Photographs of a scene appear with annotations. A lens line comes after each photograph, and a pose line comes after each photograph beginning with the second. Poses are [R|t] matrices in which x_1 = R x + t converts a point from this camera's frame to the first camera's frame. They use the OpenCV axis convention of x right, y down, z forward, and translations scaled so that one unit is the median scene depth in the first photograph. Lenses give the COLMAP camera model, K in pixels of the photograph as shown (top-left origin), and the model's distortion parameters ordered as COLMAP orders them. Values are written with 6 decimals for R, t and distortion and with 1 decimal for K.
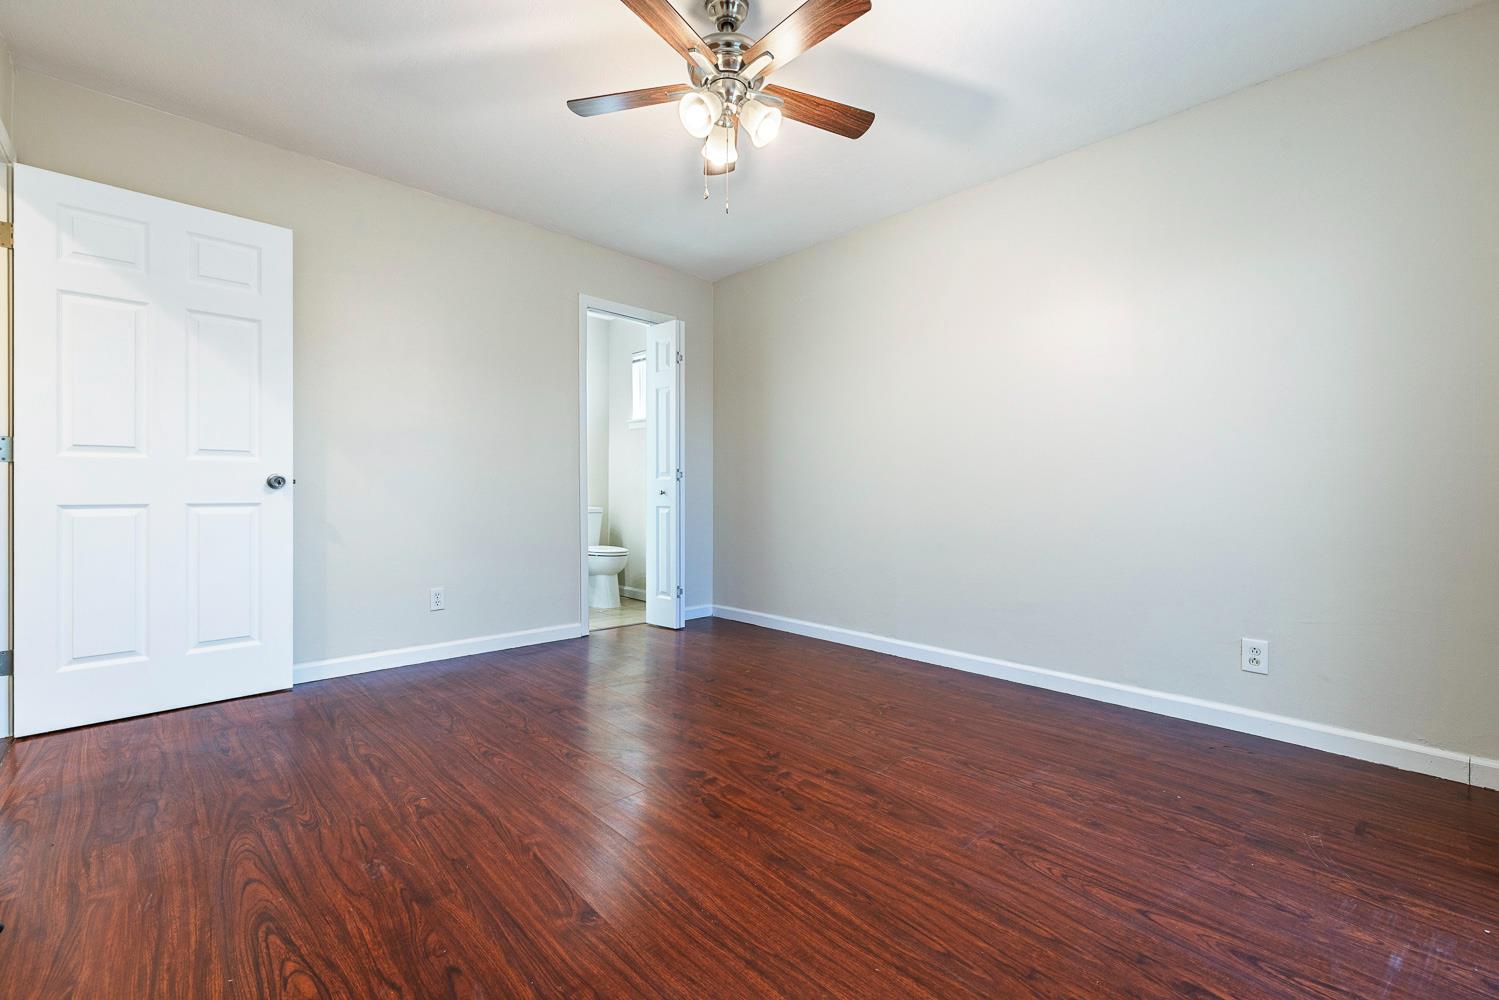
lens RADIAL K [[638.9, 0, 754.6], [0, 638.9, 491.9], [0, 0, 1]] dist [0.000557, 0.000001]
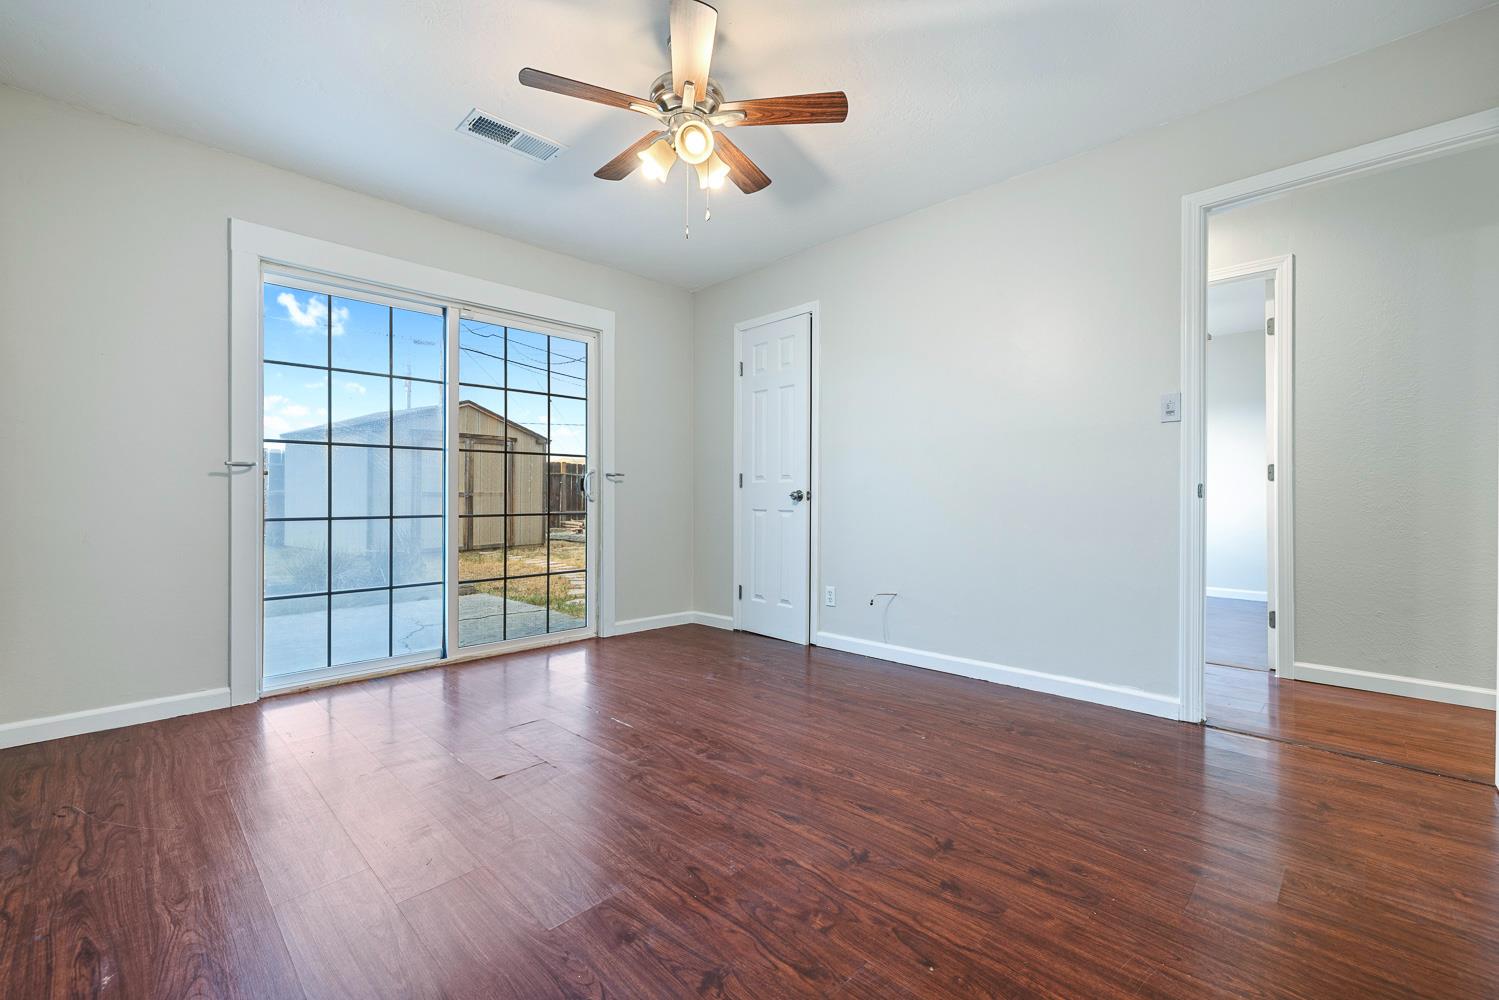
lens RADIAL K [[638.9, 0, 754.6], [0, 638.9, 491.9], [0, 0, 1]] dist [0.000557, 0.000001]
pose [[-0.999607, -0.002010, -0.027966, -0.126286], [-0.001963, 0.999997, -0.001697, -0.014479], [0.027969, -0.001642, -0.999607, 2.066209]]
